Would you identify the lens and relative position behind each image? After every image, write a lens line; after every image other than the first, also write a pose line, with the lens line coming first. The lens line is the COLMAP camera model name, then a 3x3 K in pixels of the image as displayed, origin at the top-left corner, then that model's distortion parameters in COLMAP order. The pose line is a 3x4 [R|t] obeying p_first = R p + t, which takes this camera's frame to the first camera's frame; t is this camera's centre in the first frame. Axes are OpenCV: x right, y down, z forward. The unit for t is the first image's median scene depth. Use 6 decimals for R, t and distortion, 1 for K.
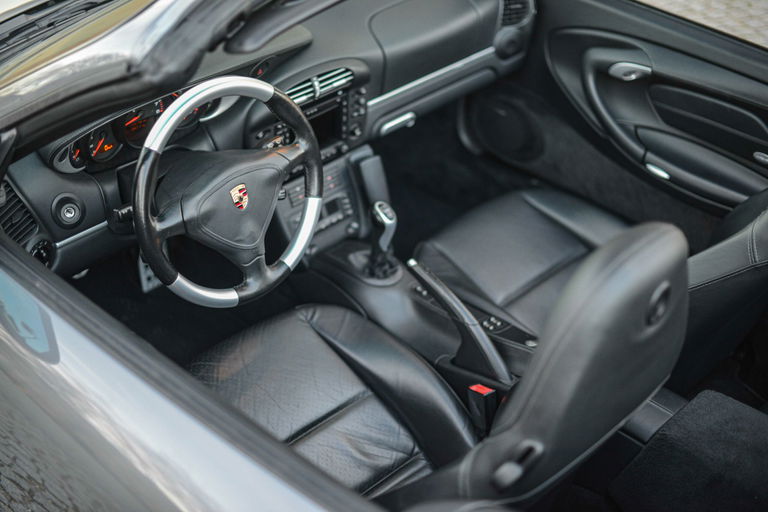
lens RADIAL K [[1135.5, 0, 384.0], [0, 1135.5, 256.0], [0, 0, 1]] dist [-0.124719, 0.014318]
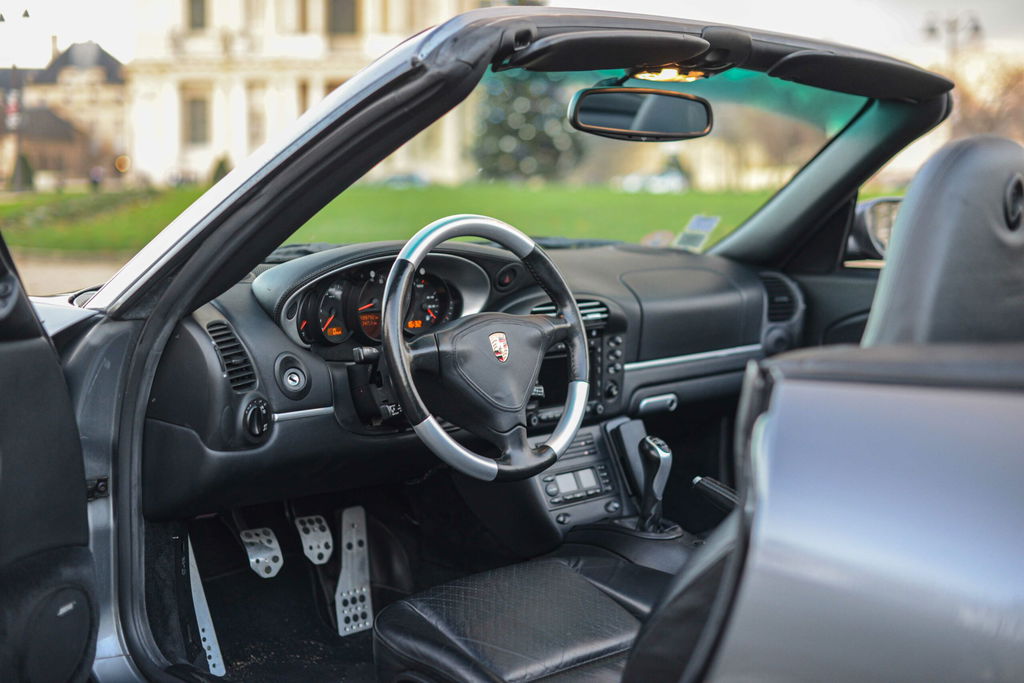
lens RADIAL K [[1478.1, 0, 526.0], [0, 1478.1, 341.1], [0, 0, 1]] dist [-0.113765, 0.025319]
pose [[0.999456, -0.032289, -0.006653, -0.085000], [0.025126, 0.876714, -0.480355, 0.404907], [0.021343, 0.479927, 0.877049, 0.024000]]
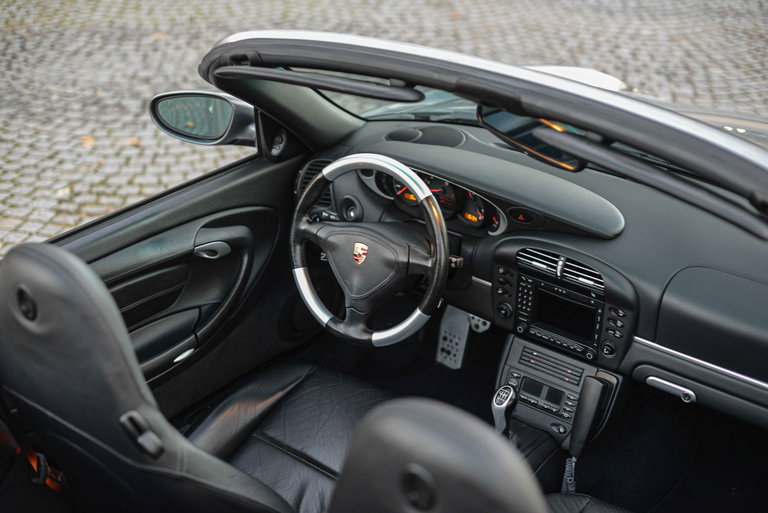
lens RADIAL K [[1135.5, 0, 384.0], [0, 1135.5, 256.5], [0, 0, 1]] dist [-0.124719, 0.014318]
pose [[0.125527, 0.426319, -0.895821, 0.815054], [-0.596185, 0.754150, 0.275358, -0.337735], [0.792973, 0.499510, 0.348831, 0.512532]]
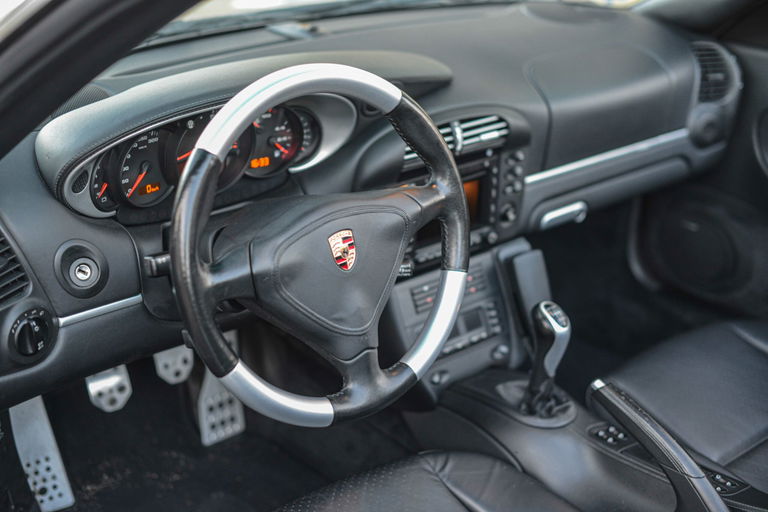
lens RADIAL K [[1135.5, 0, 384.0], [0, 1135.5, 256.0], [0, 0, 1]] dist [-0.124719, 0.014318]
pose [[0.995536, 0.020164, -0.092206, -0.038742], [-0.039030, 0.977425, -0.207647, 0.070600], [0.085938, 0.210319, 0.973848, 0.324230]]
